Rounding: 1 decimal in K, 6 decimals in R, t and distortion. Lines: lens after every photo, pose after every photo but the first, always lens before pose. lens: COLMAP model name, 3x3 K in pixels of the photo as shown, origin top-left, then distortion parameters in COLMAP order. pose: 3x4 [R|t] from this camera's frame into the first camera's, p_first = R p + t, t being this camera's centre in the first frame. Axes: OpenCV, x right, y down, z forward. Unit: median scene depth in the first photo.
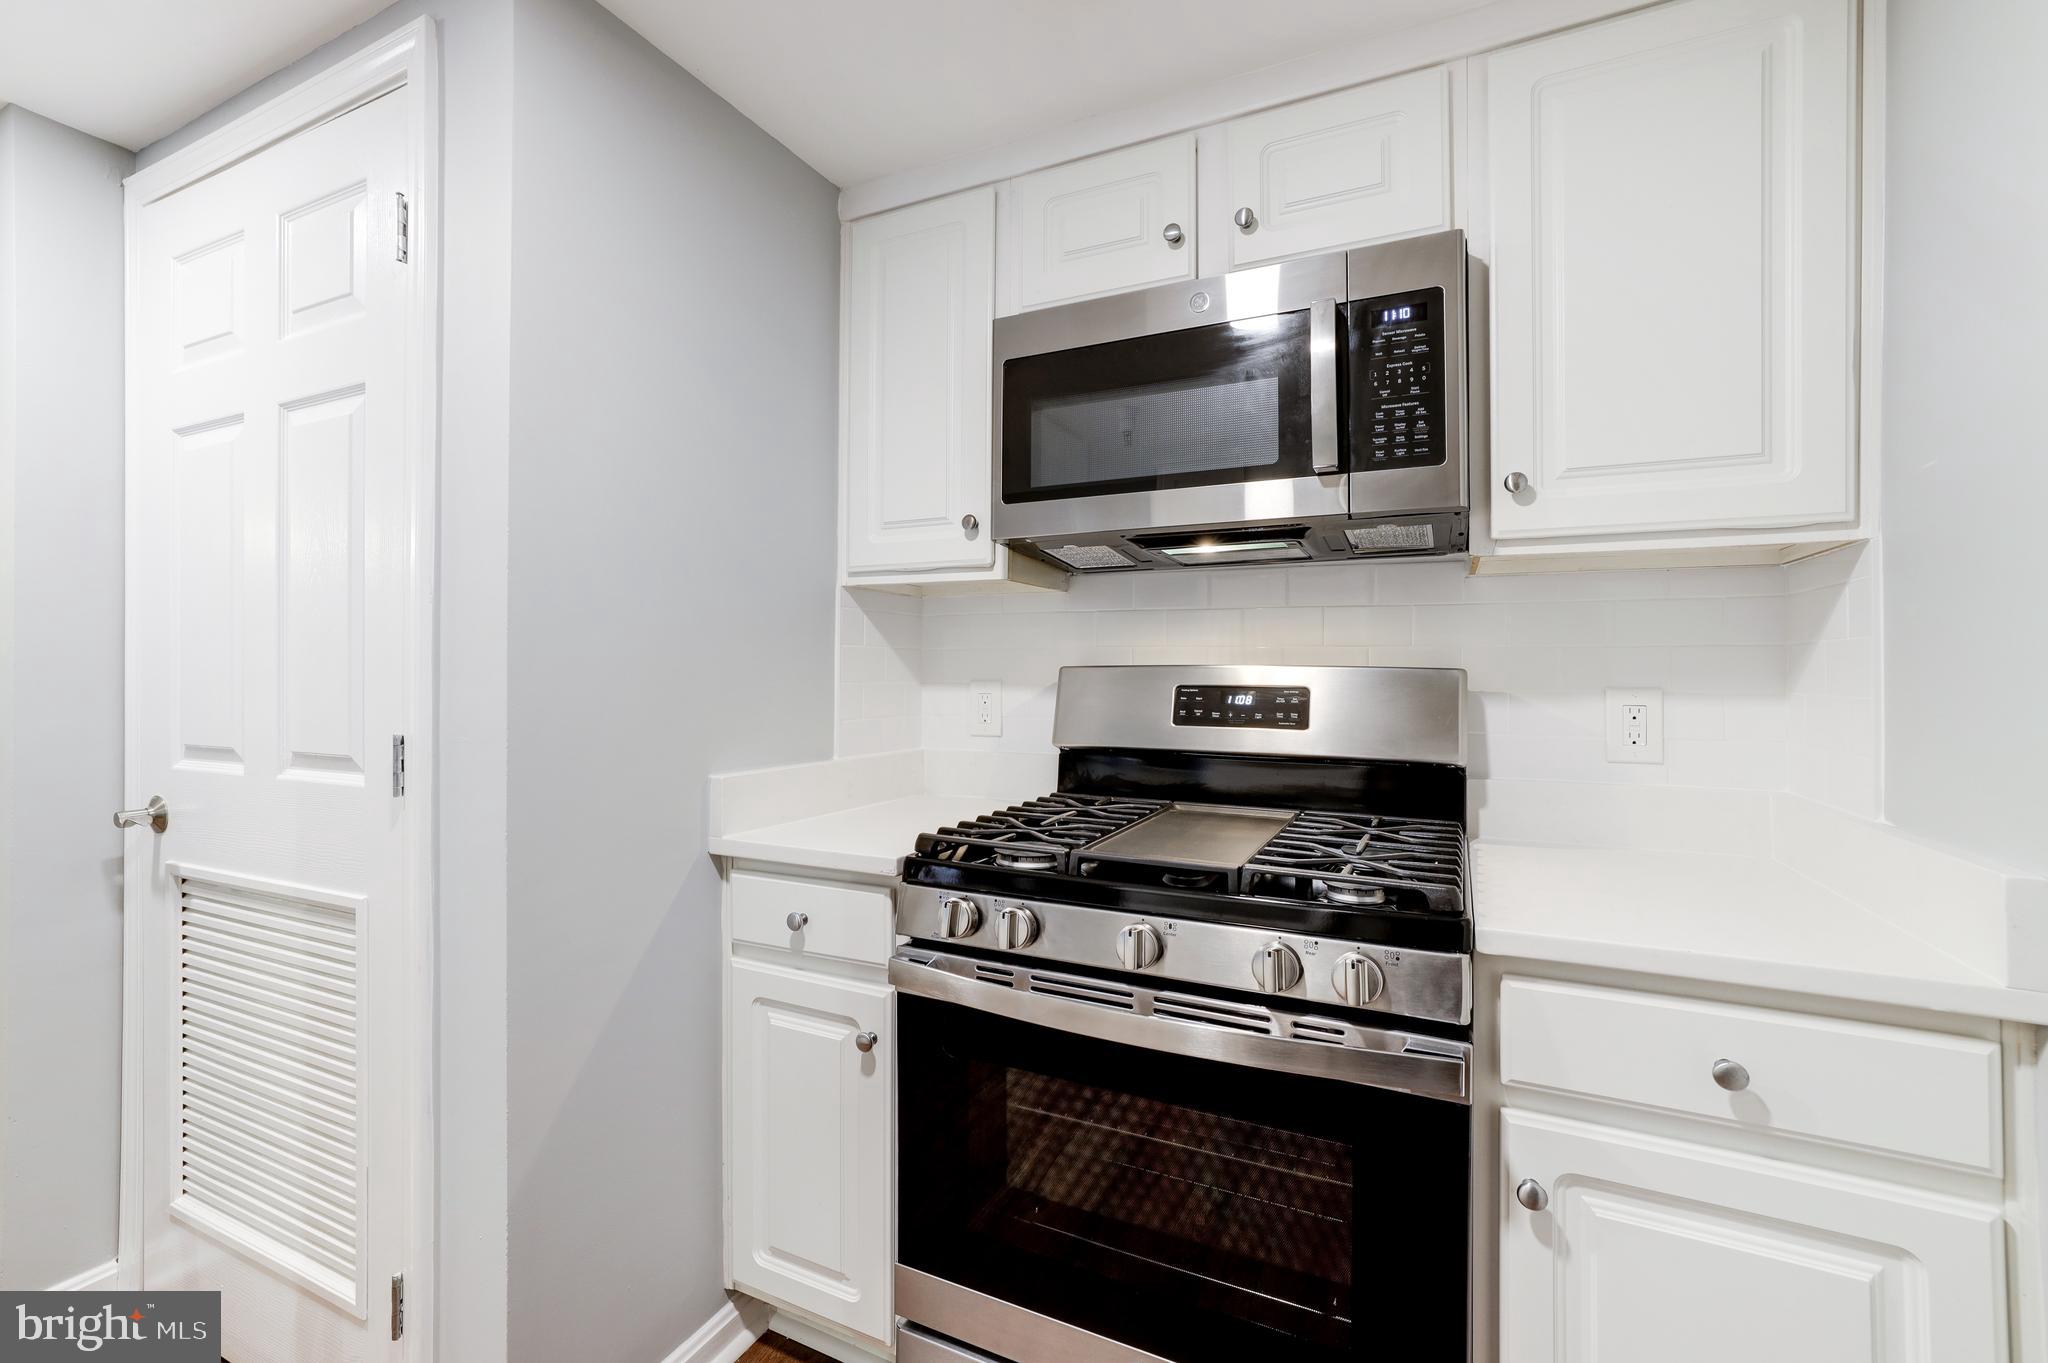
lens RADIAL K [[892.4, 0, 1024.3], [0, 892.4, 665.0], [0, 0, 1]] dist [-0.000909, 0.000463]
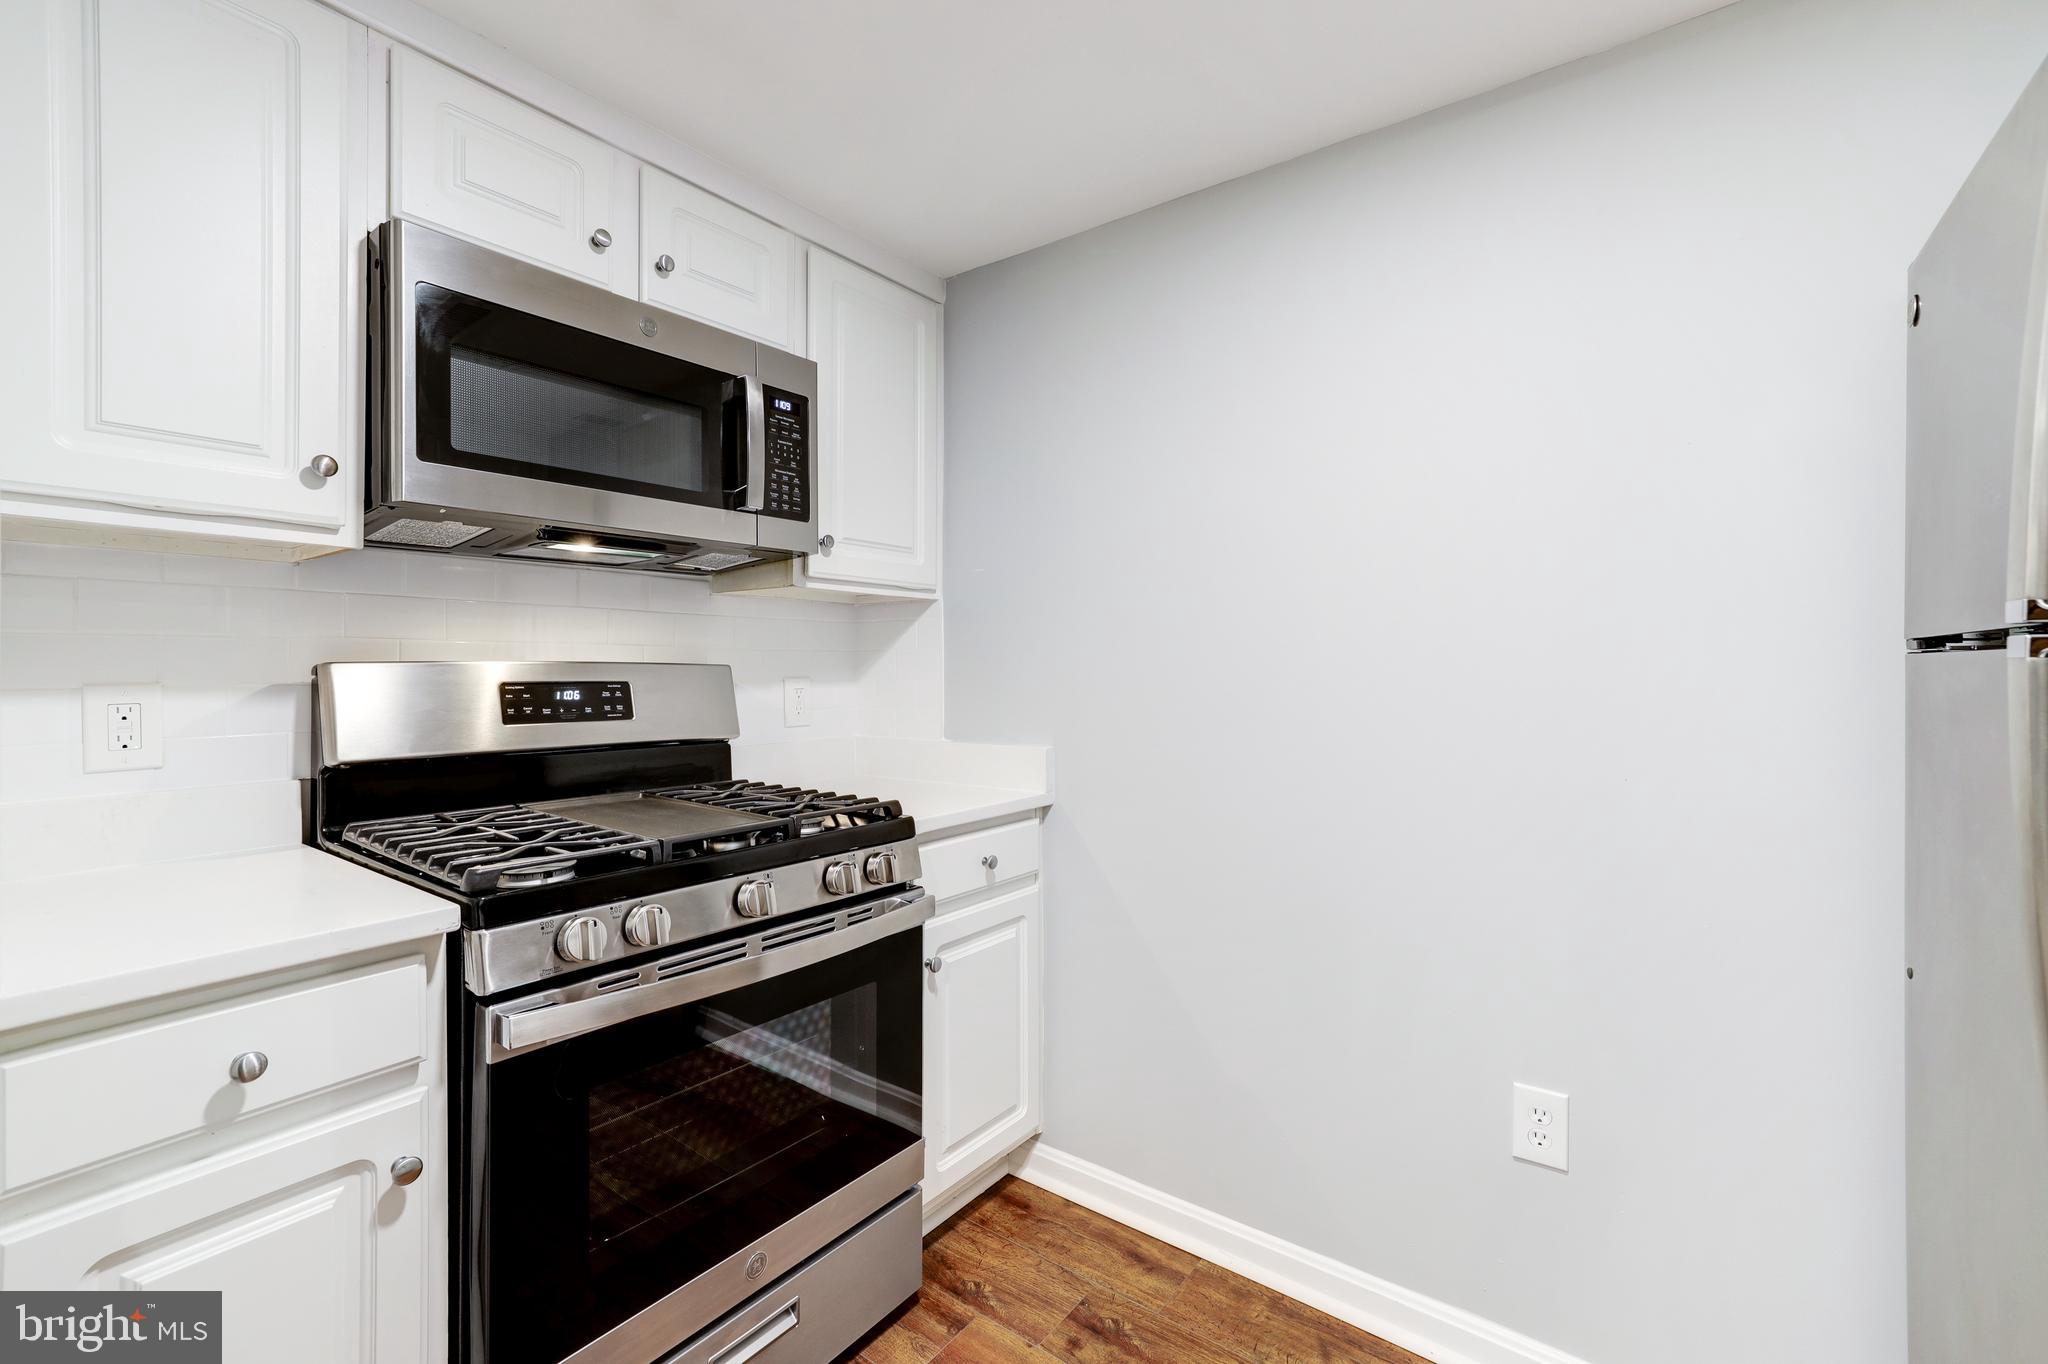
lens RADIAL K [[888.5, 0, 1023.1], [0, 888.5, 668.9], [0, 0, 1]] dist [-0.049477, 0.017077]
pose [[0.173346, -0.006084, 0.984842, -0.785394], [-0.005738, 0.999958, 0.007187, -0.001775], [-0.984844, -0.006897, 0.173304, 0.373339]]
